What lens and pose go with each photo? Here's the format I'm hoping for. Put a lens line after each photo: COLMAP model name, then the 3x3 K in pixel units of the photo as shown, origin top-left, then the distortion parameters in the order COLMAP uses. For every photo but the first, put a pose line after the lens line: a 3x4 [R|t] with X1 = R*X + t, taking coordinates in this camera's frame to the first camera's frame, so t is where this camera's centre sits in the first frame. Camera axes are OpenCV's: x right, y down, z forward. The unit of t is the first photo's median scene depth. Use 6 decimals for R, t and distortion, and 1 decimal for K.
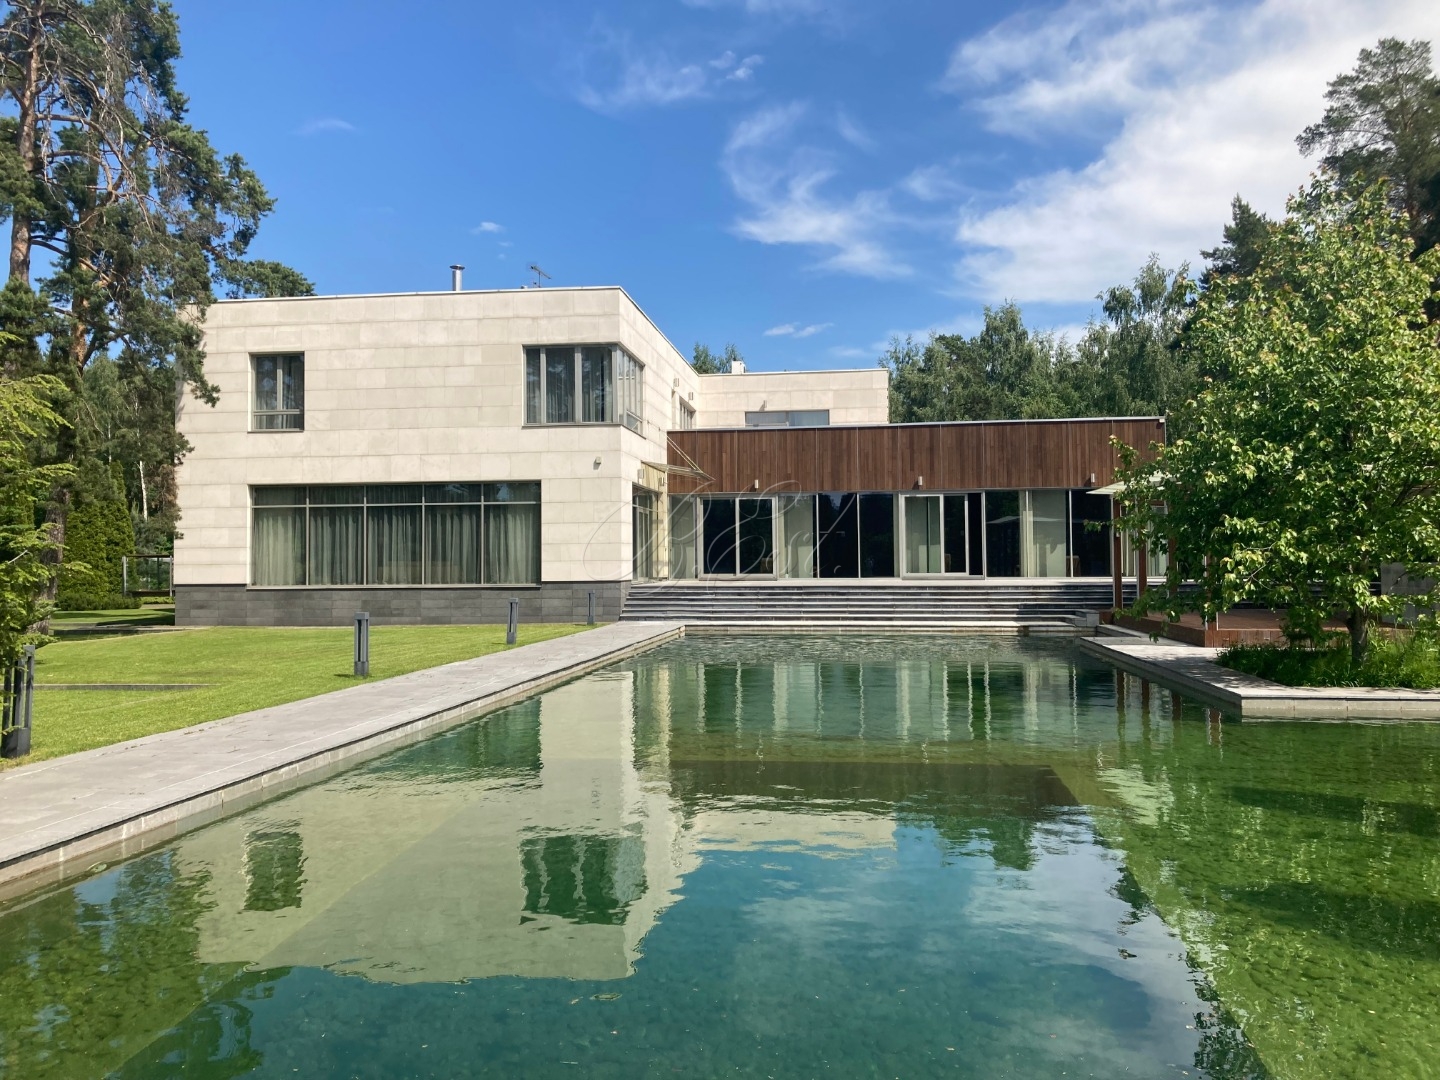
lens RADIAL K [[1172.4, 0, 723.7], [0, 1172.4, 524.7], [0, 0, 1]] dist [0.046323, -0.049554]
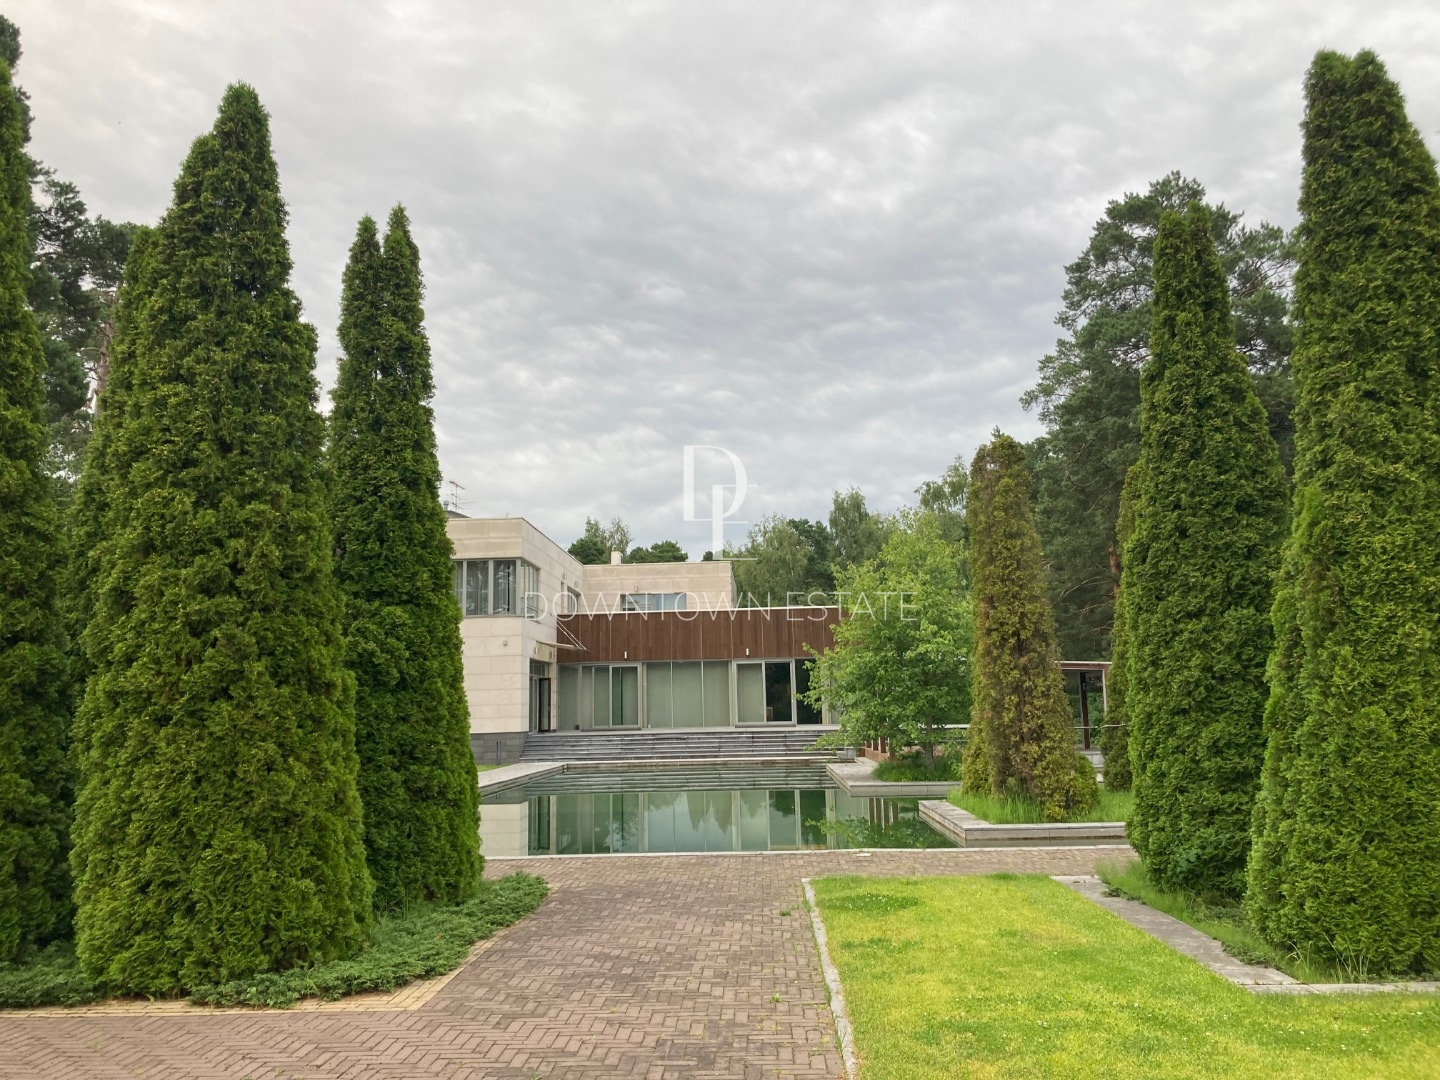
lens RADIAL K [[1172.4, 0, 723.7], [0, 1172.4, 524.7], [0, 0, 1]] dist [0.046323, -0.049554]
pose [[0.995840, 0.000352, 0.091123, 0.017377], [0.011350, 0.991727, -0.127865, -0.010950], [-0.090414, 0.128368, 0.987597, -0.309419]]
